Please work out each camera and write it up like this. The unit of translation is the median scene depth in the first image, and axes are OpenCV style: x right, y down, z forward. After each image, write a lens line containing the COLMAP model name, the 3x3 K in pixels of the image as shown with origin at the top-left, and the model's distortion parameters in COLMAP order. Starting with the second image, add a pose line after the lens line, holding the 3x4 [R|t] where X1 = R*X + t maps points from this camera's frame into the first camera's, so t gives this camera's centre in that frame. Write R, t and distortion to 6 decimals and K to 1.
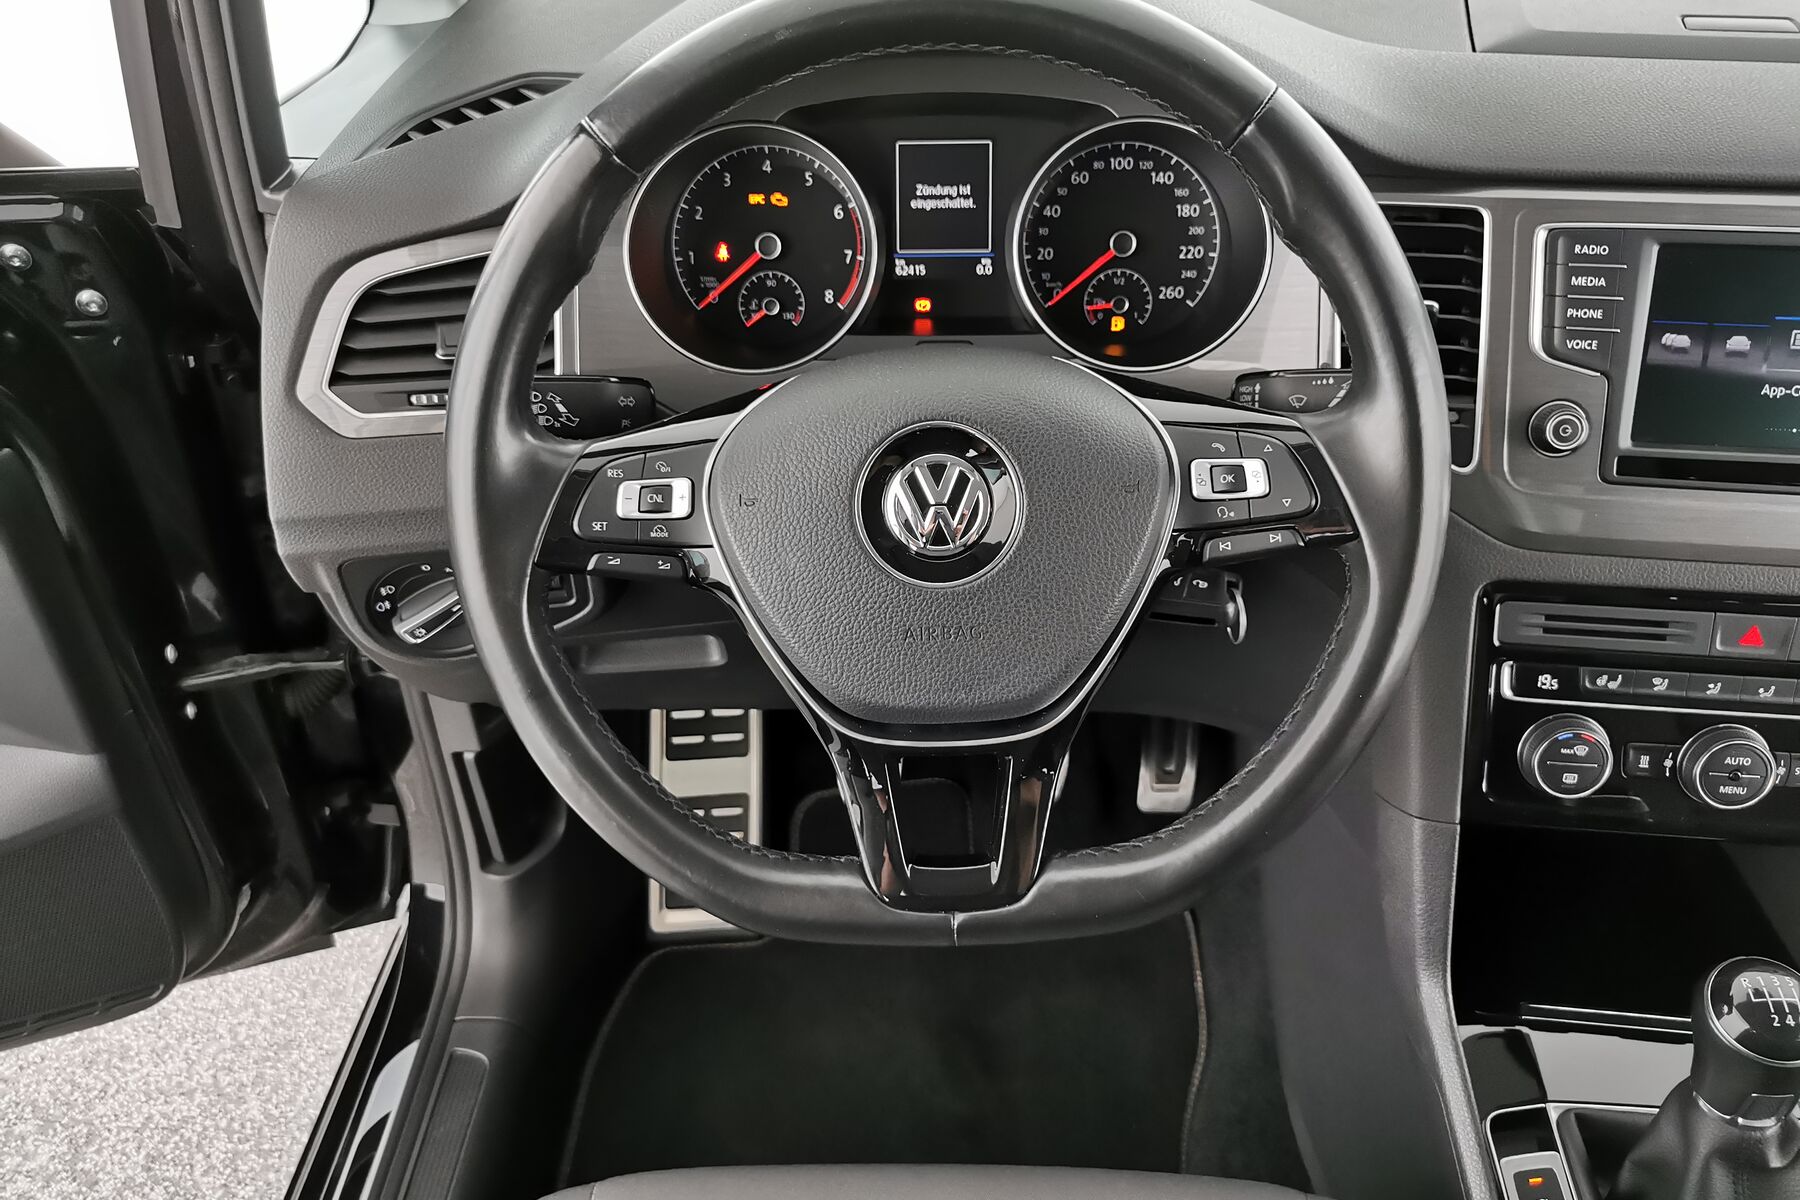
lens RADIAL K [[1386.8, 0, 890.7], [0, 1386.8, 595.6], [0, 0, 1]] dist [0.028393, -0.023506]
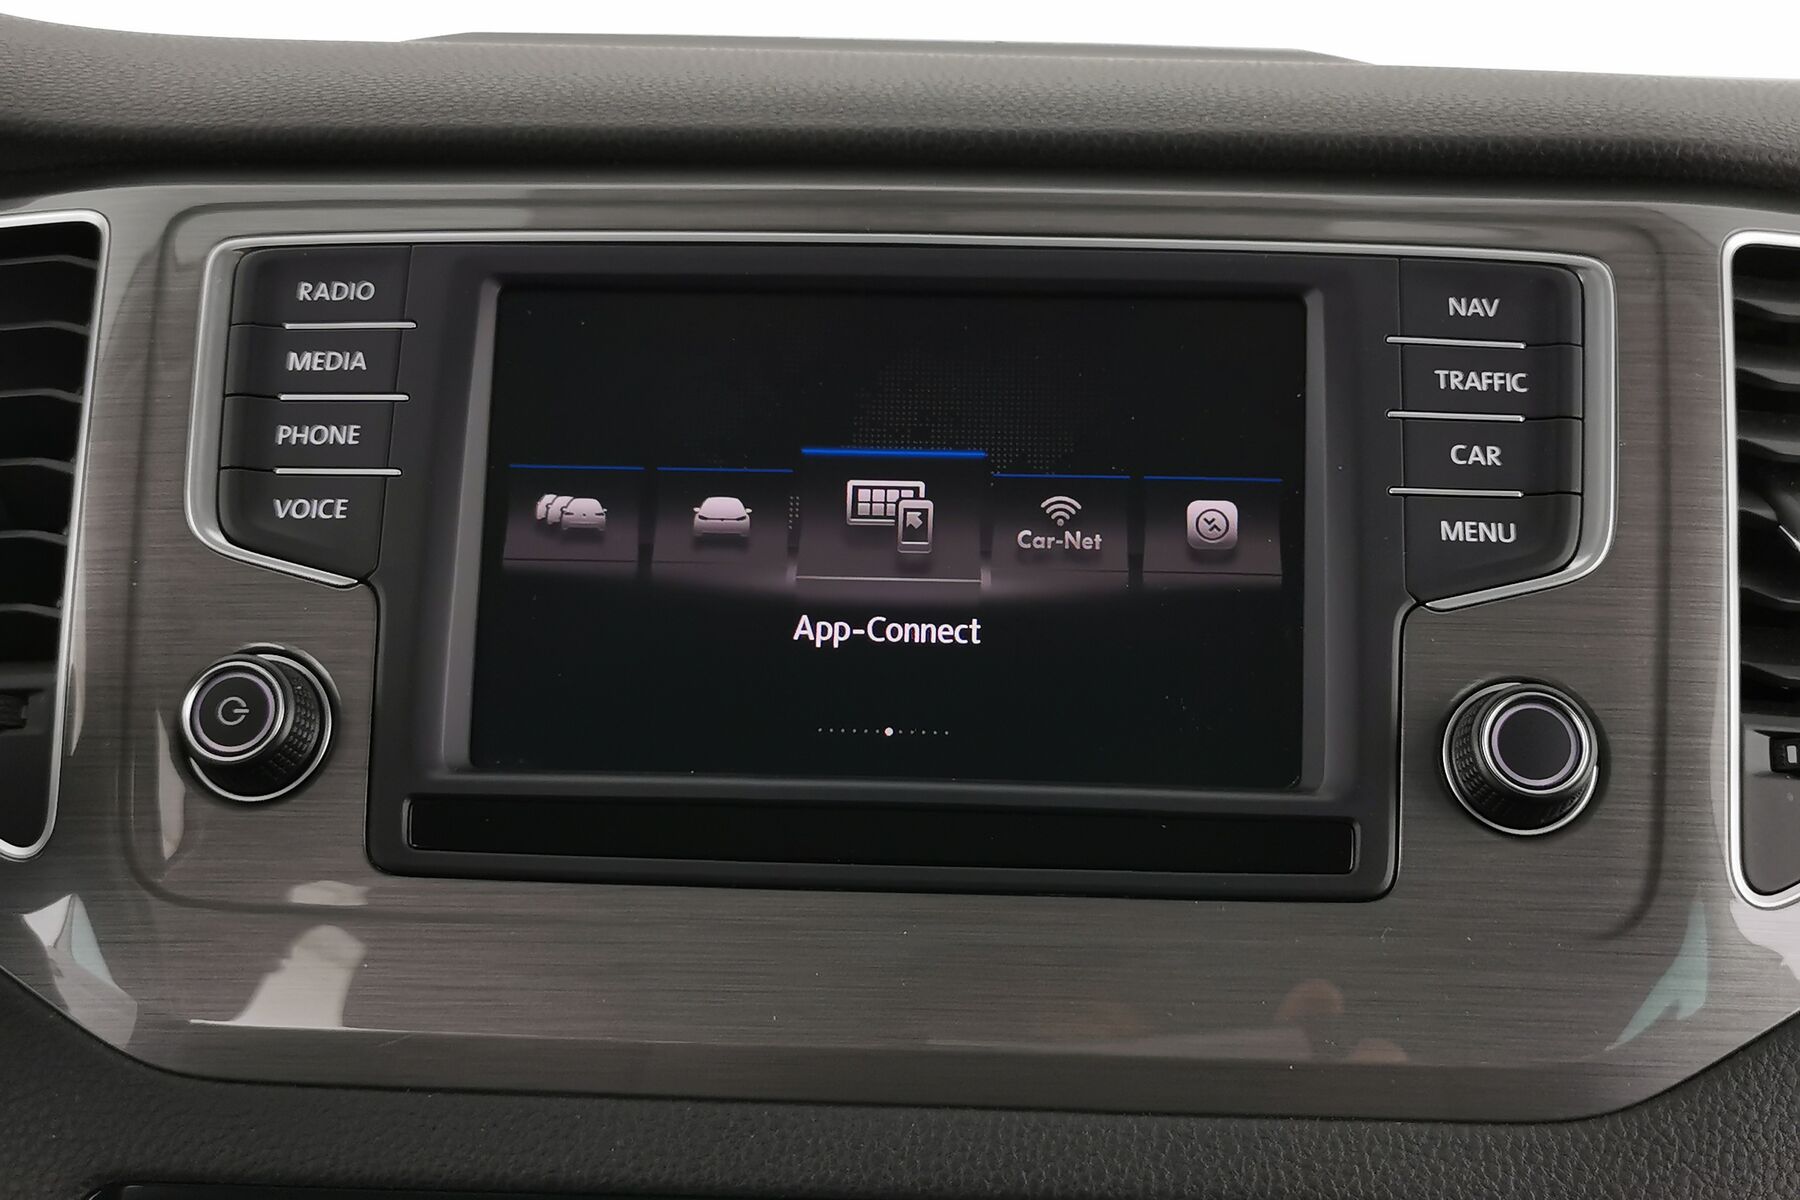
lens RADIAL K [[1917.1, 0, 911.3], [0, 1917.1, 660.8], [0, 0, 1]] dist [0.029979, 0.000000]
pose [[0.997538, 0.008829, 0.069571, 0.591199], [0.022065, 0.902146, -0.430867, 0.084224], [-0.066568, 0.431341, 0.899730, 0.504720]]
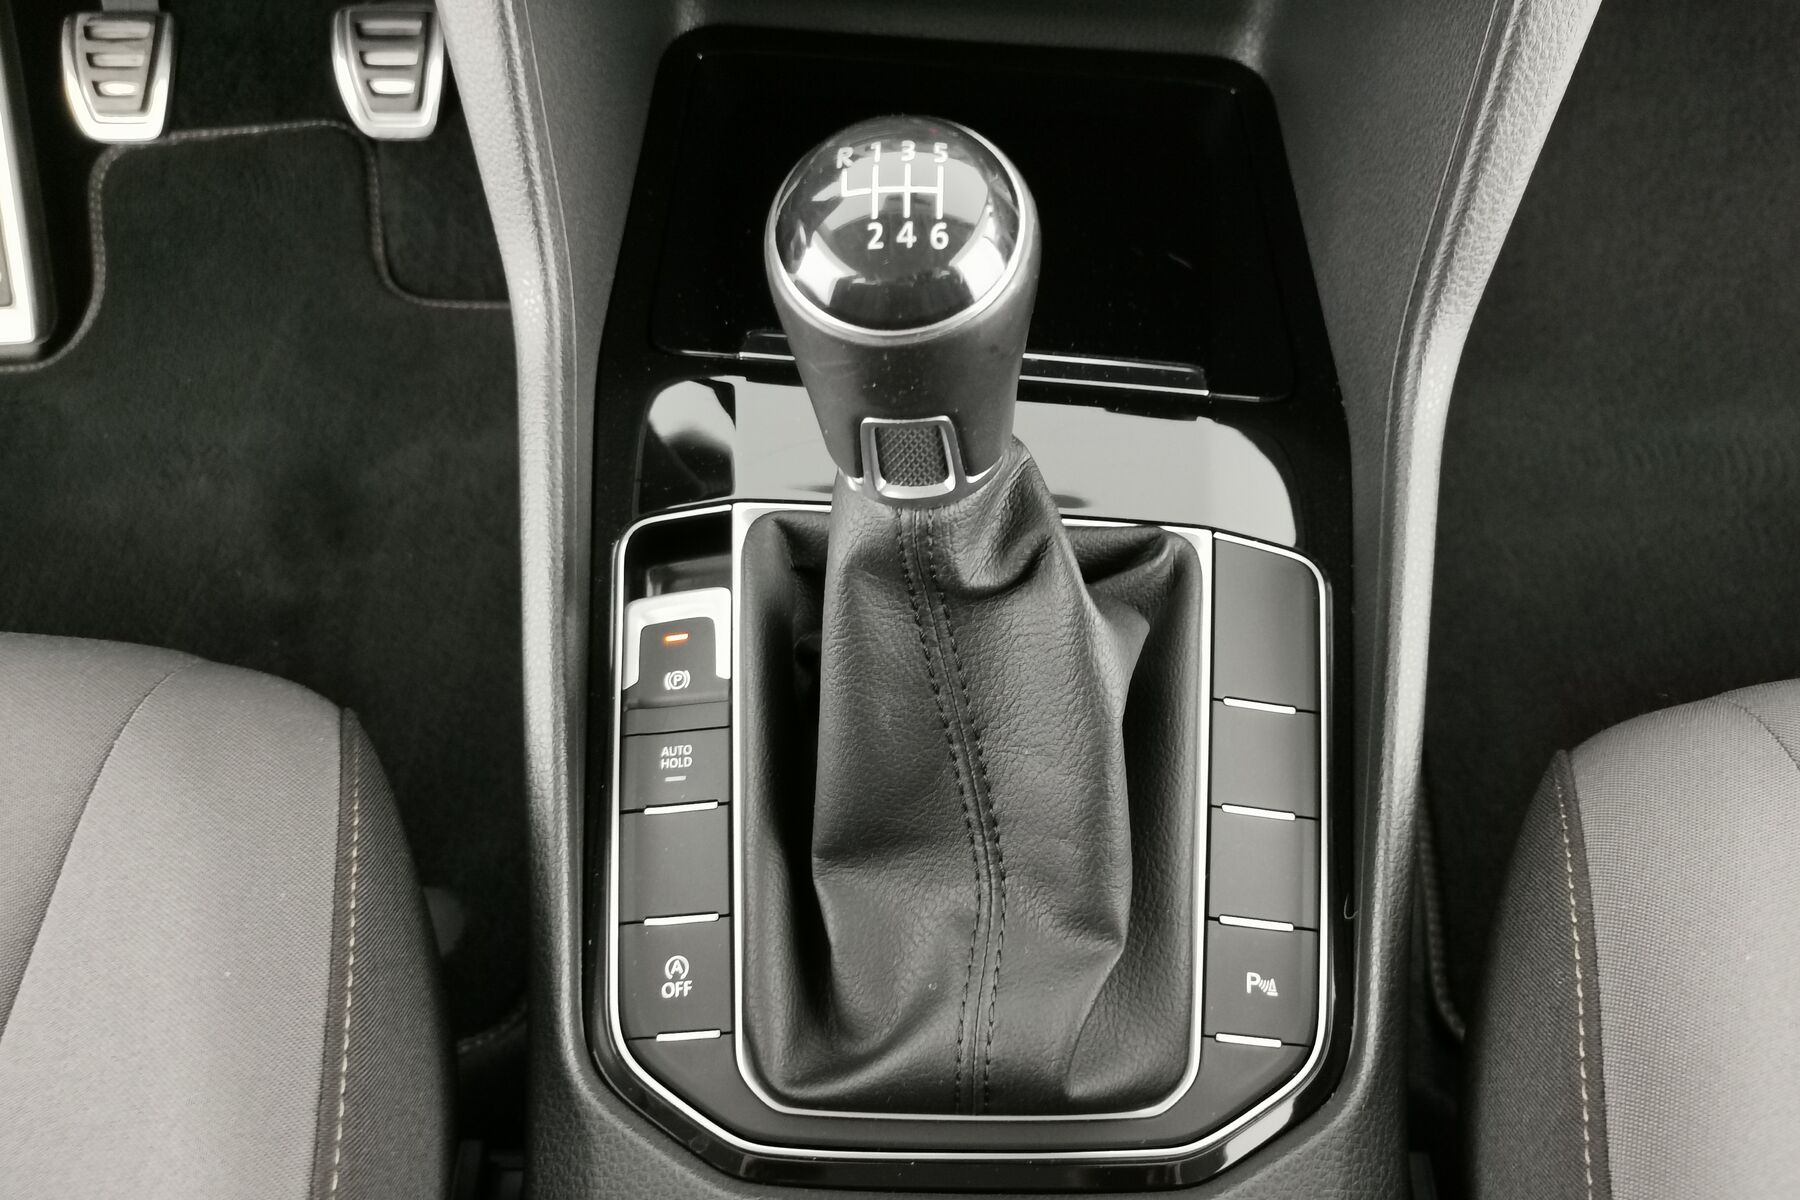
lens RADIAL K [[1577.0, 0, 901.4], [0, 1577.0, 601.6], [0, 0, 1]] dist [0.000581, -0.003325]
pose [[0.999760, -0.001998, 0.021808, 0.556059], [-0.004778, 0.951933, 0.306269, 0.232273], [-0.021371, -0.306300, 0.951695, 0.454902]]
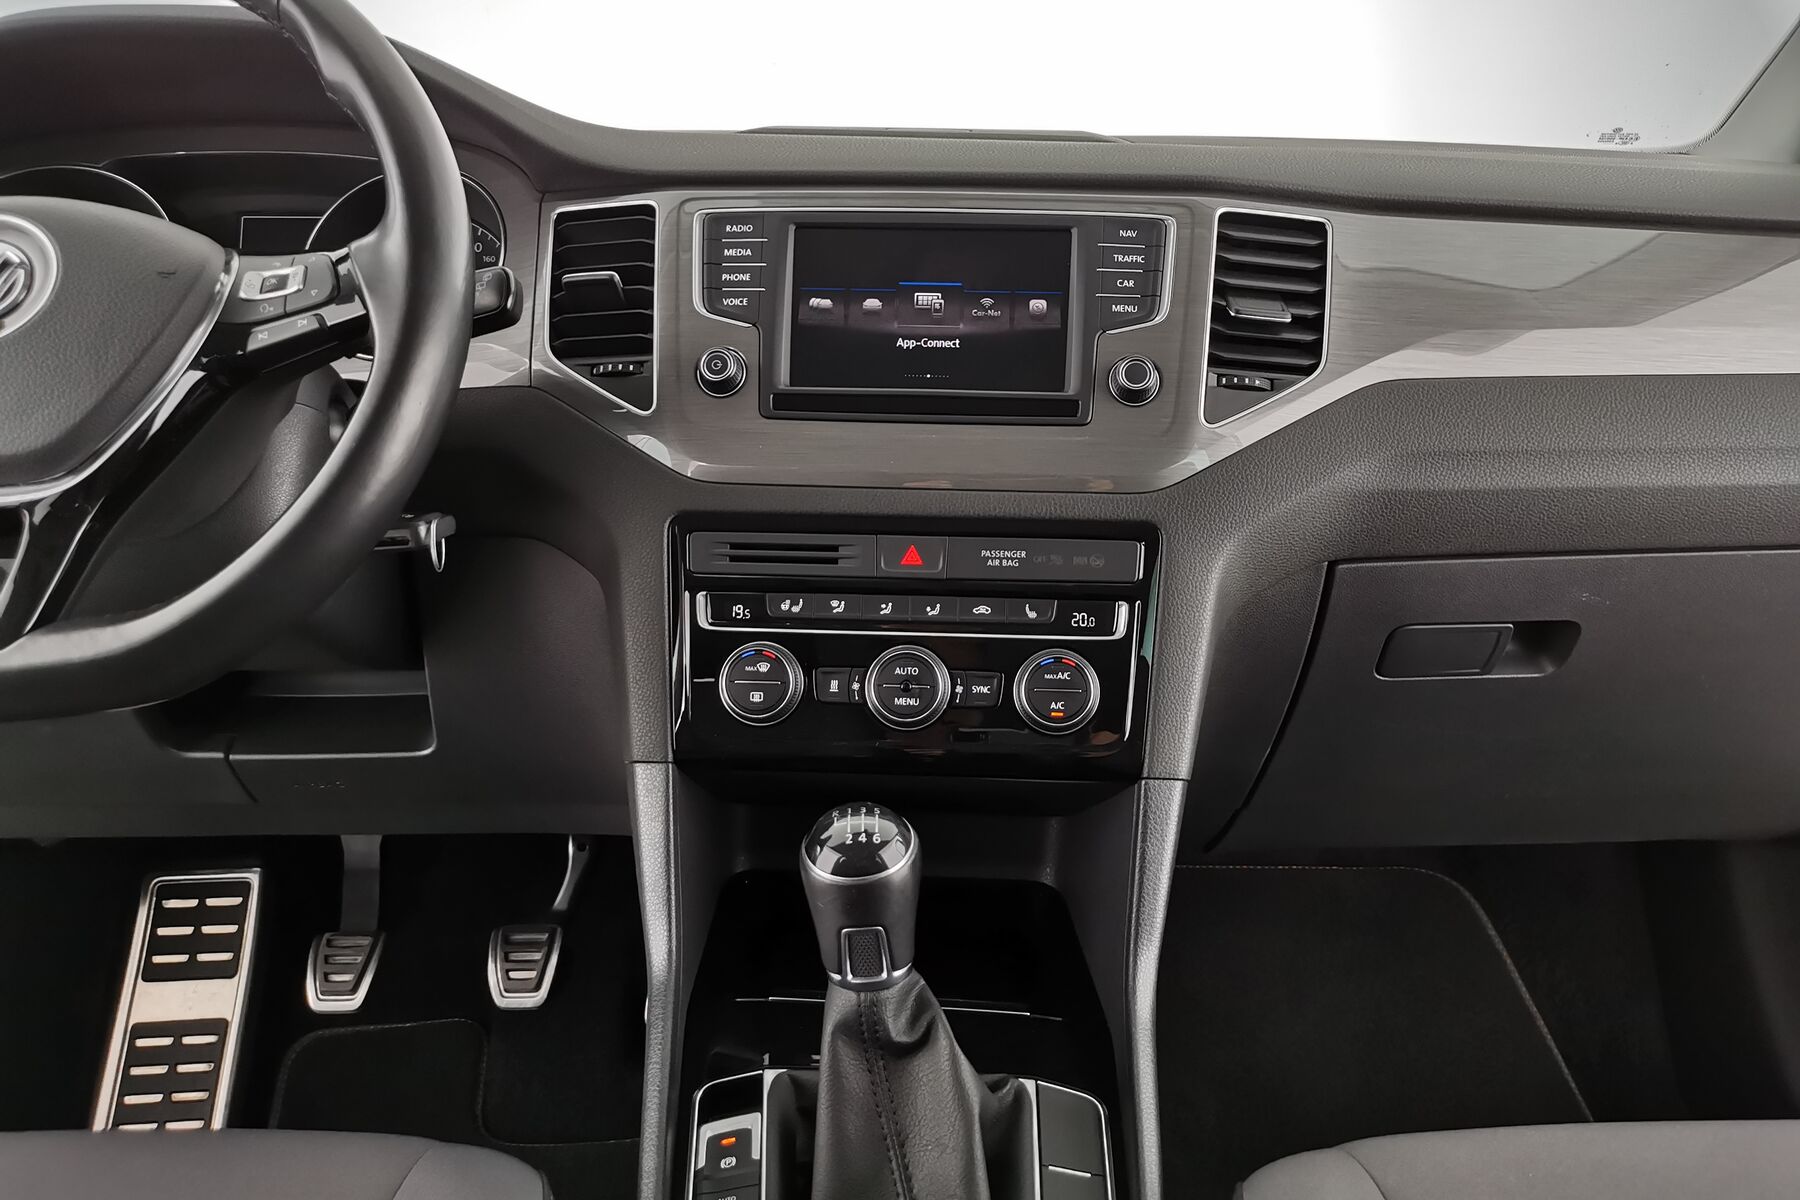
lens RADIAL K [[1386.8, 0, 896.6], [0, 1386.8, 609.0], [0, 0, 1]] dist [0.028393, -0.023506]
pose [[0.998649, 0.010645, 0.050857, 0.542594], [0.009532, 0.924642, -0.380718, 0.462716], [-0.051078, 0.380689, 0.923292, 0.035949]]
